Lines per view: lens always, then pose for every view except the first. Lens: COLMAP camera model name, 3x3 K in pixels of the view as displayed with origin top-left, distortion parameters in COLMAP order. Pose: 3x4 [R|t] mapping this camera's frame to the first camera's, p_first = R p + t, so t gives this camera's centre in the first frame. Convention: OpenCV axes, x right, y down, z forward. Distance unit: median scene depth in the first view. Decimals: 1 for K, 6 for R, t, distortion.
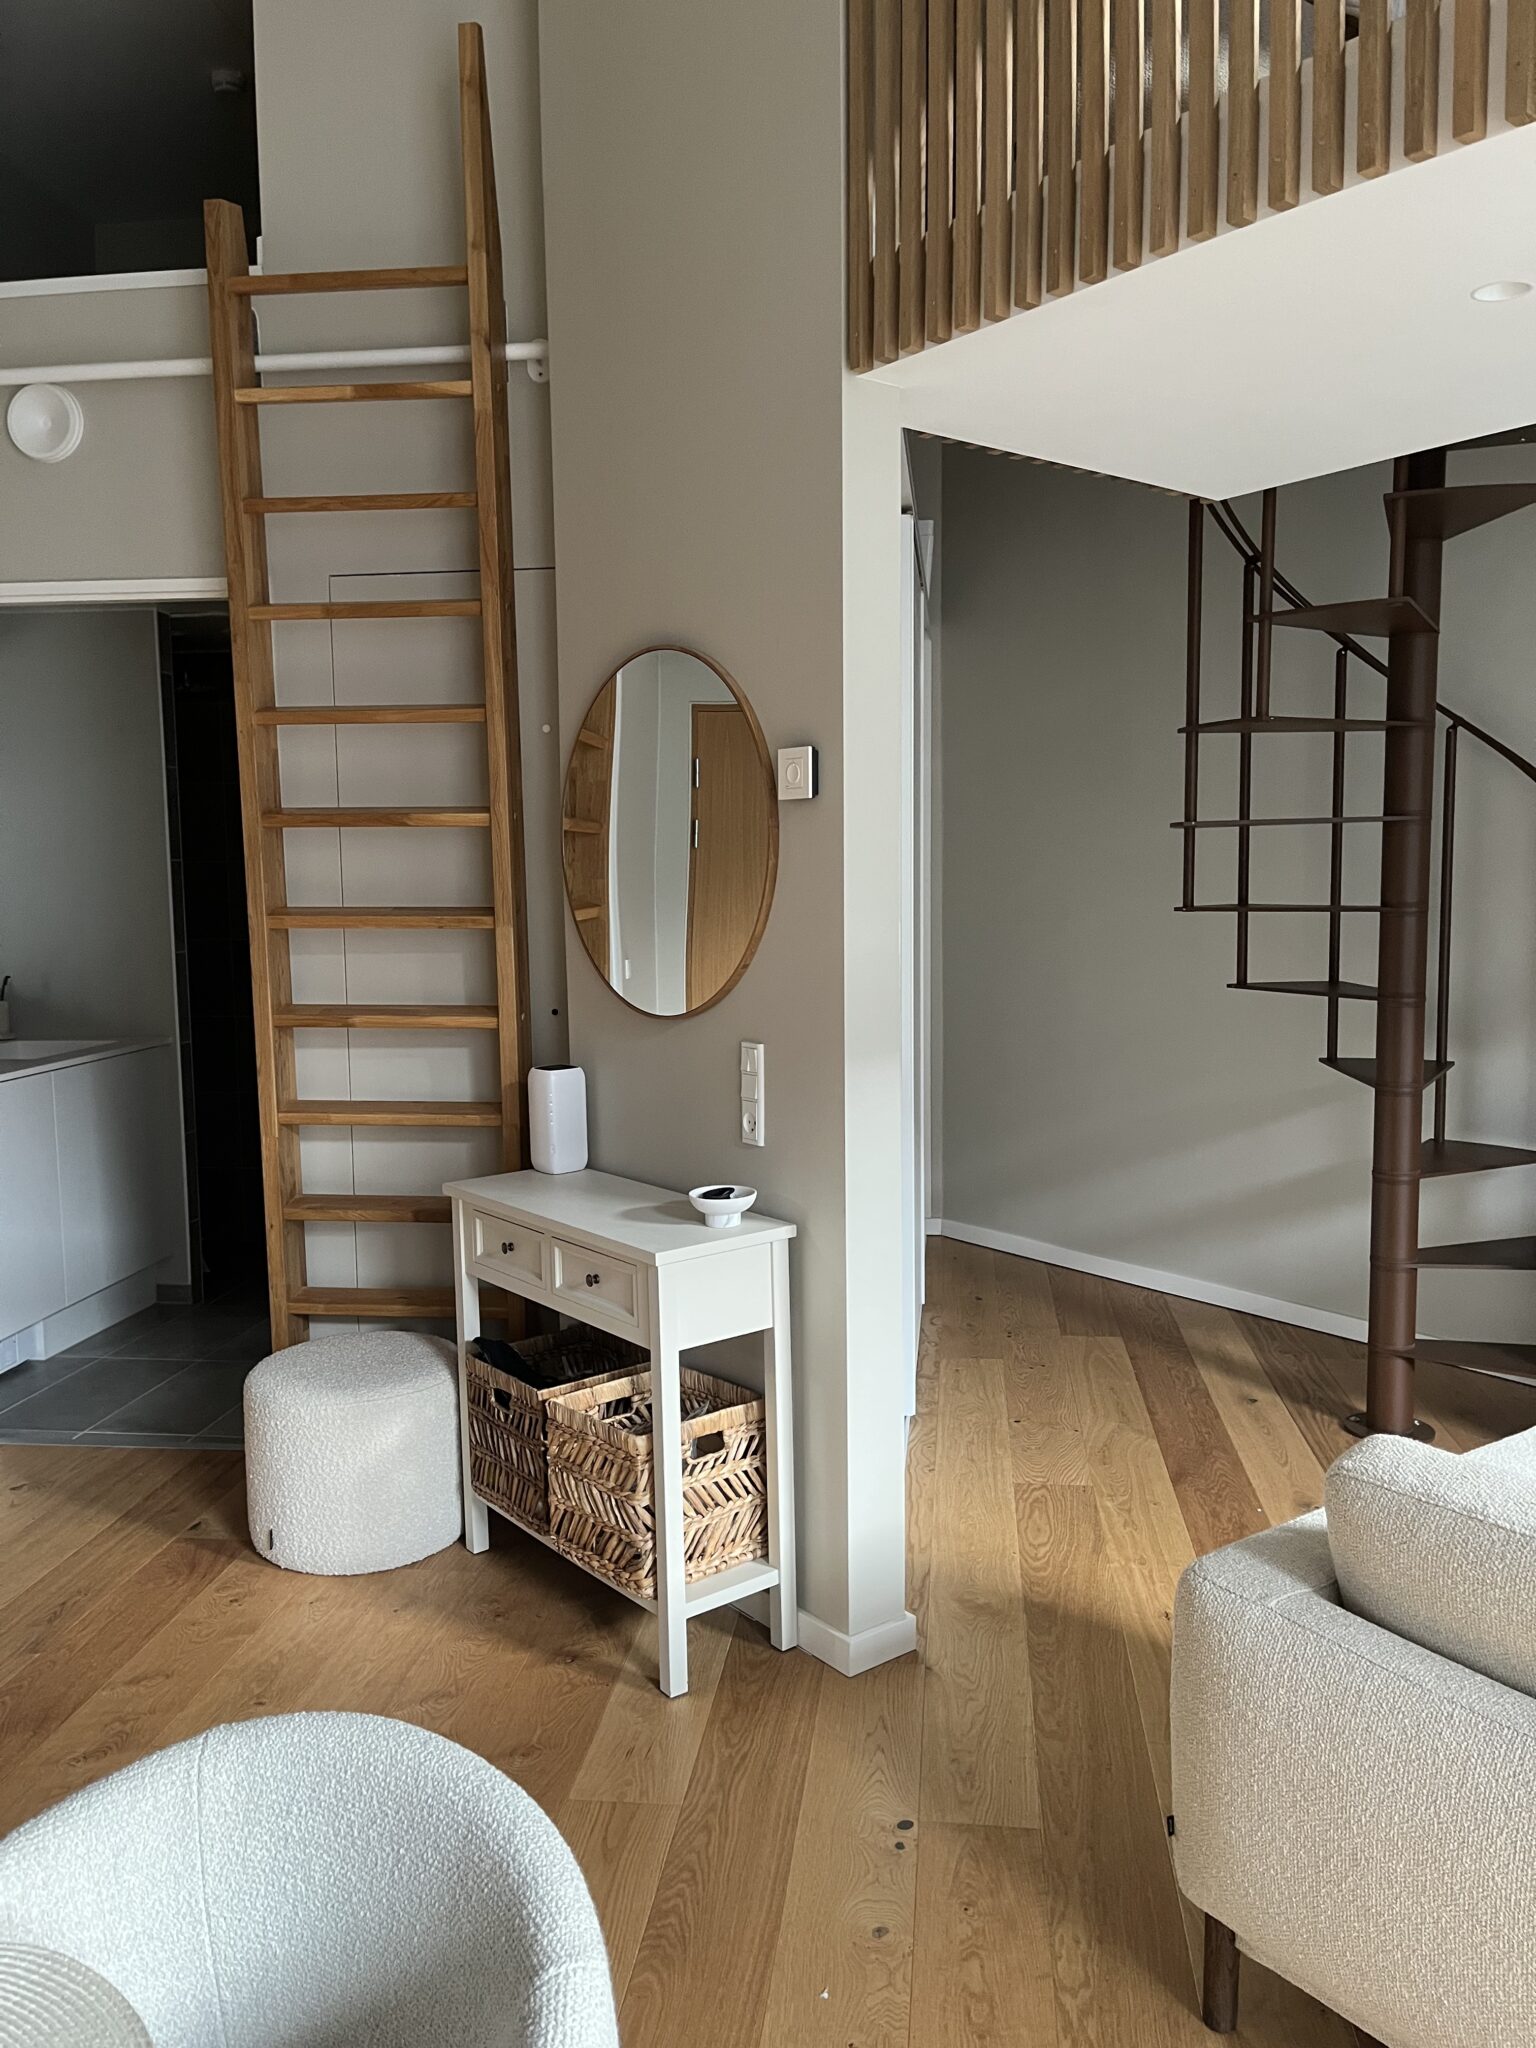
lens RADIAL K [[1554.7, 0, 768.0], [0, 1554.7, 1024.0], [0, 0, 1]] dist [0.001718, -0.000234]
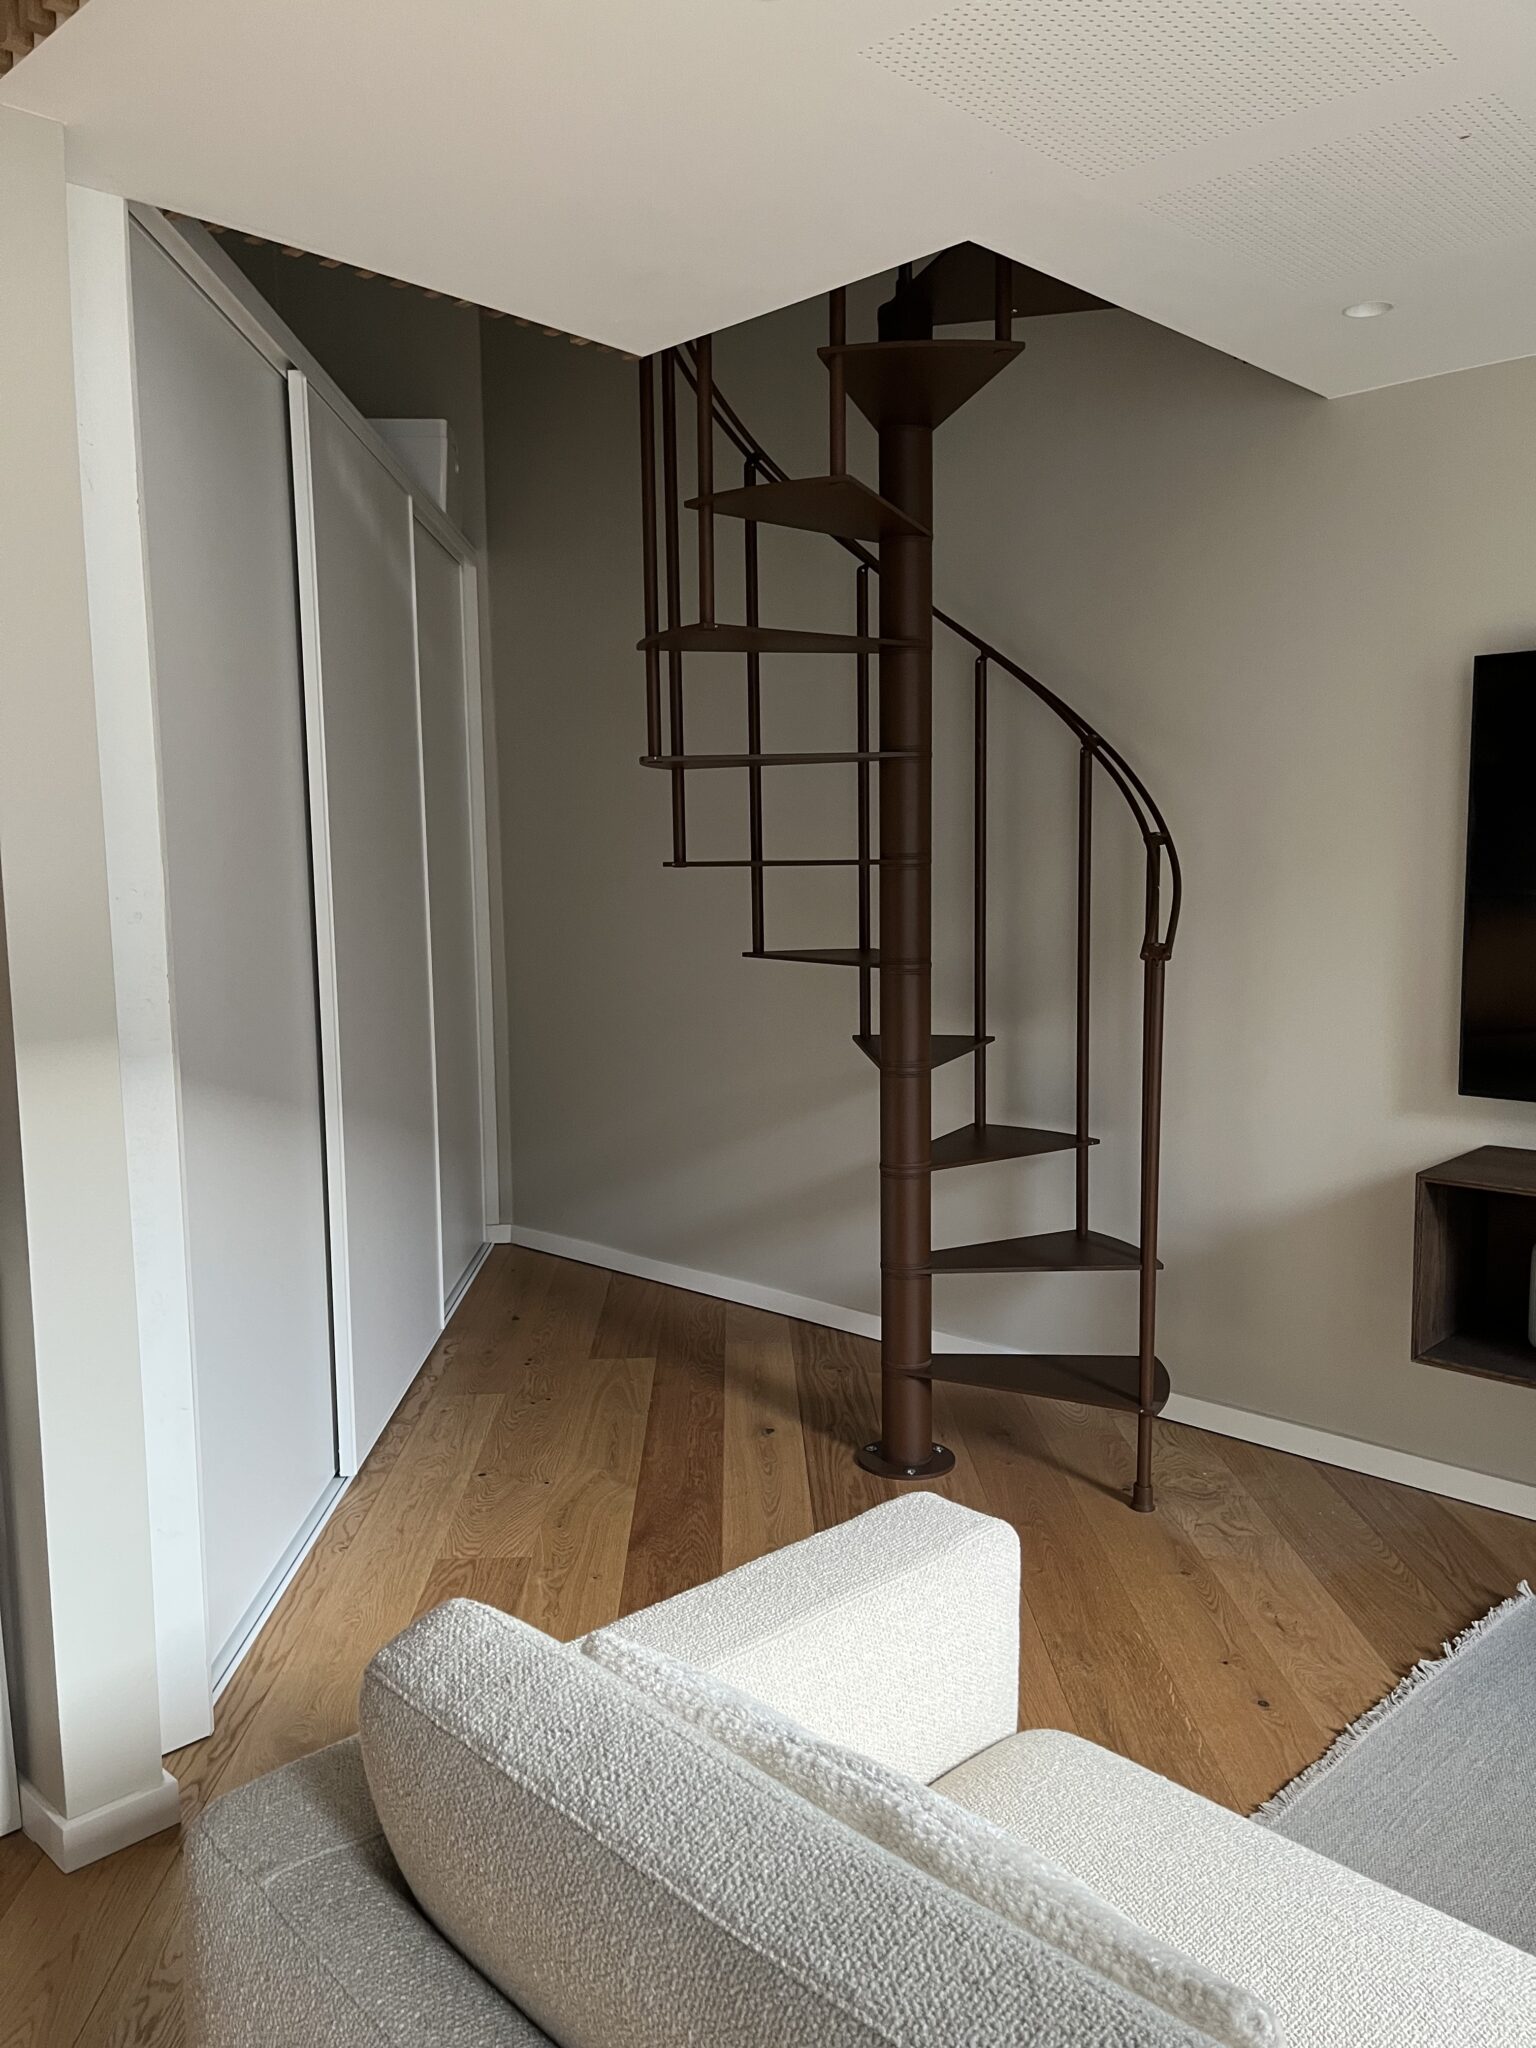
lens RADIAL K [[1535.2, 0, 775.3], [0, 1535.2, 1031.7], [0, 0, 1]] dist [0.029779, -0.005130]
pose [[0.989013, -0.019143, 0.146586, 0.200146], [0.017257, 0.999751, 0.014127, 0.007115], [-0.146820, -0.011442, 0.989097, 0.156443]]
